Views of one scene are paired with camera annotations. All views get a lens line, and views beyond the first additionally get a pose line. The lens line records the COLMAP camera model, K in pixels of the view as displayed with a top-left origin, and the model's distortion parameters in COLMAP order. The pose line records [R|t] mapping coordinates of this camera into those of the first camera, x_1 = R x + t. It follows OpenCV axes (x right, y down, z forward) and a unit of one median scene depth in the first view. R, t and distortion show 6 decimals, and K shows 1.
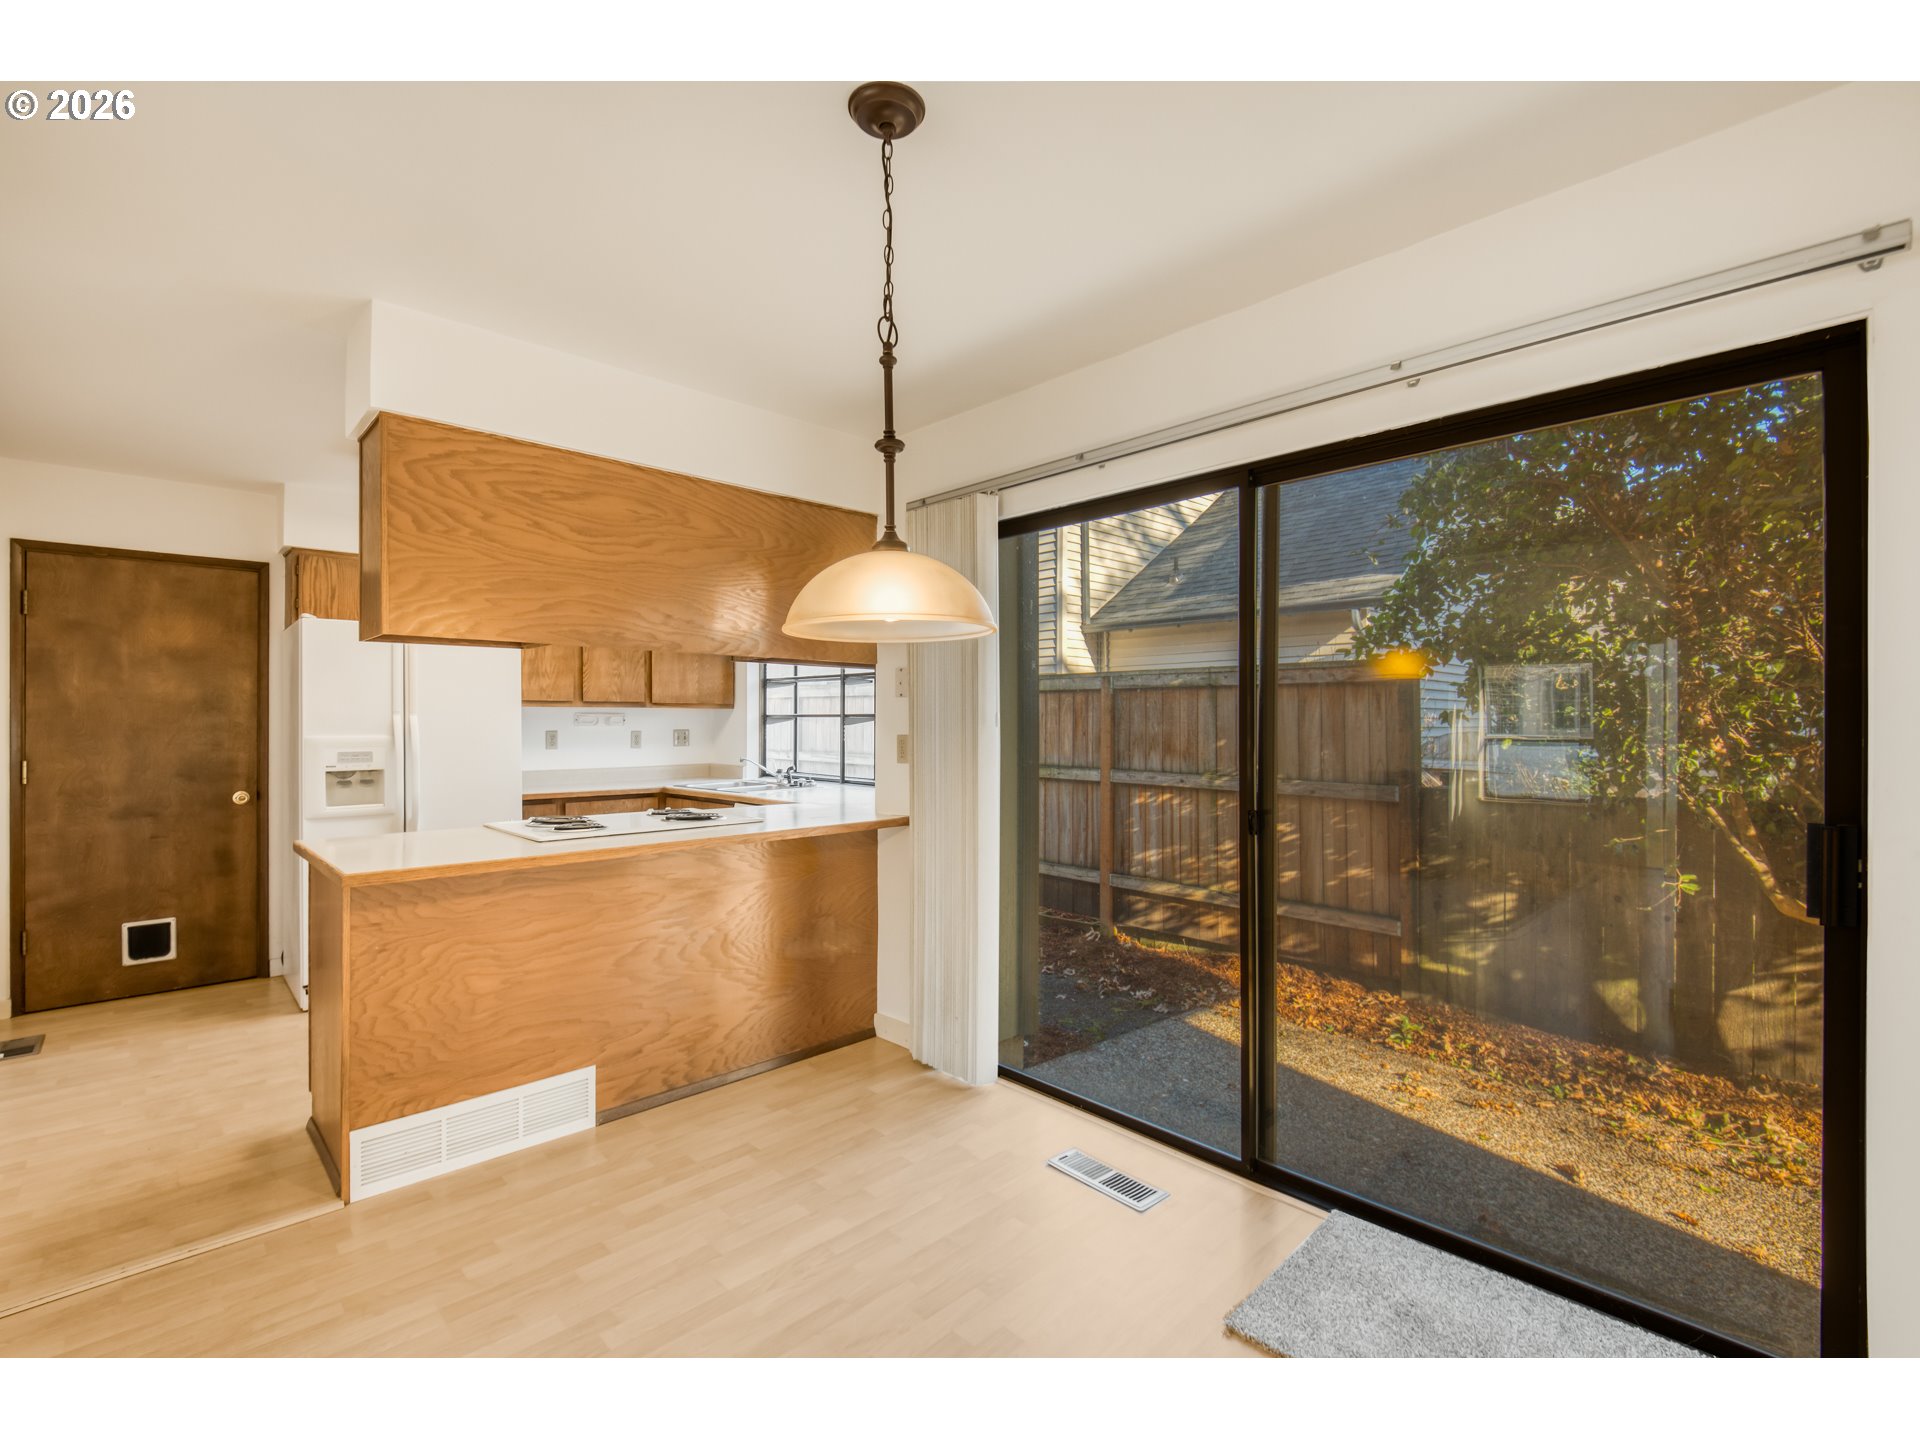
lens RADIAL K [[861.6, 0, 966.5], [0, 861.6, 720.0], [0, 0, 1]] dist [-0.007708, -0.002925]
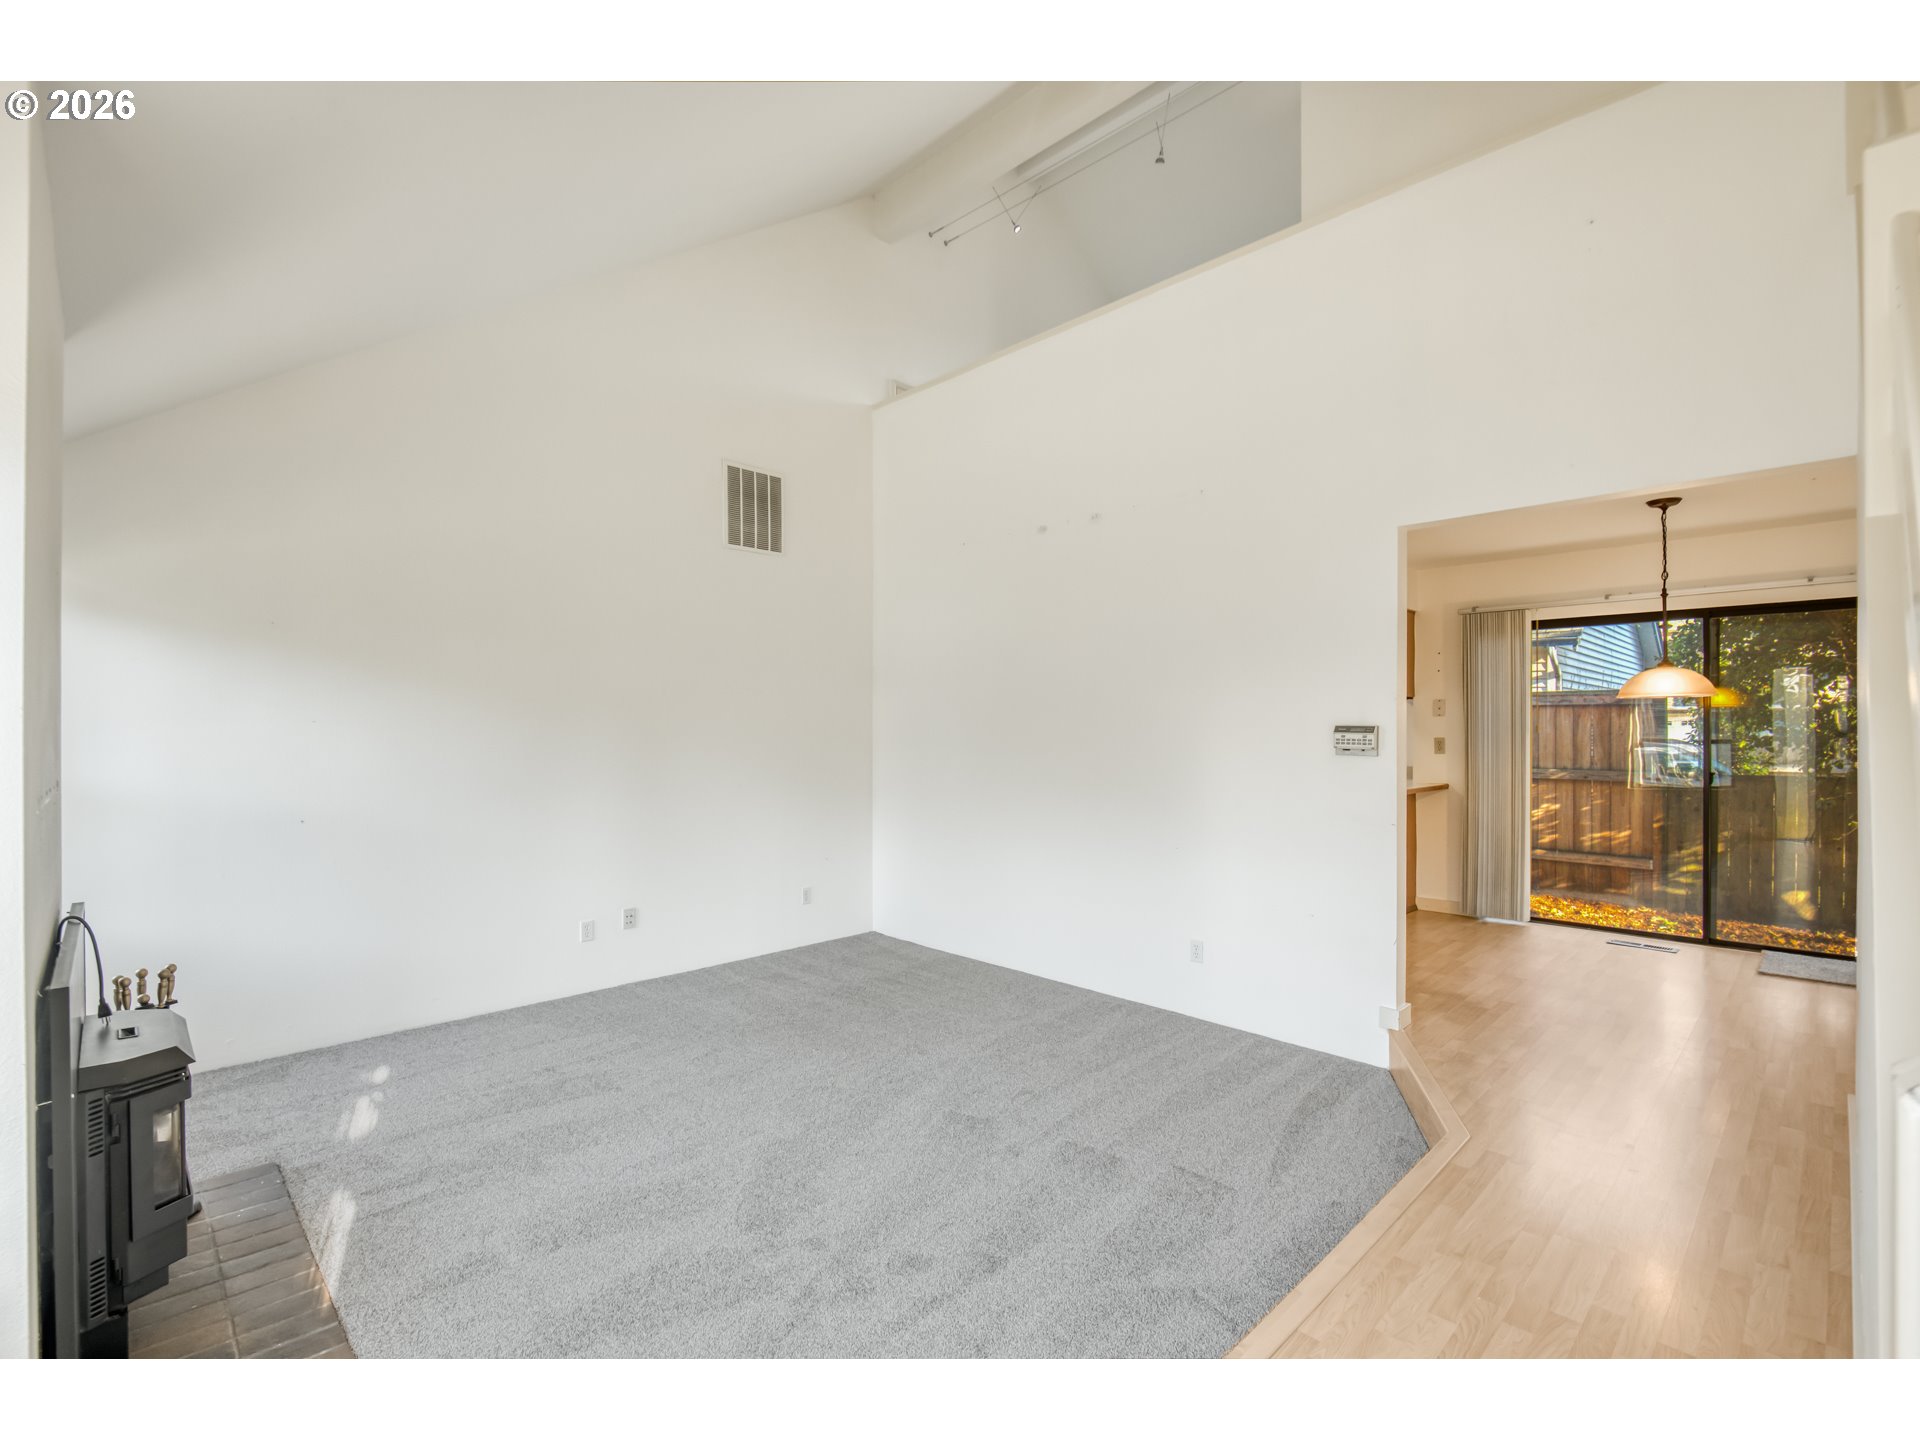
lens RADIAL K [[861.6, 0, 954.8], [0, 861.6, 733.5], [0, 0, 1]] dist [-0.007708, -0.002925]
pose [[0.999956, -0.007057, -0.006205, -0.711885], [0.007044, 0.999973, -0.002082, 0.002408], [0.006220, 0.002038, 0.999979, -0.523993]]
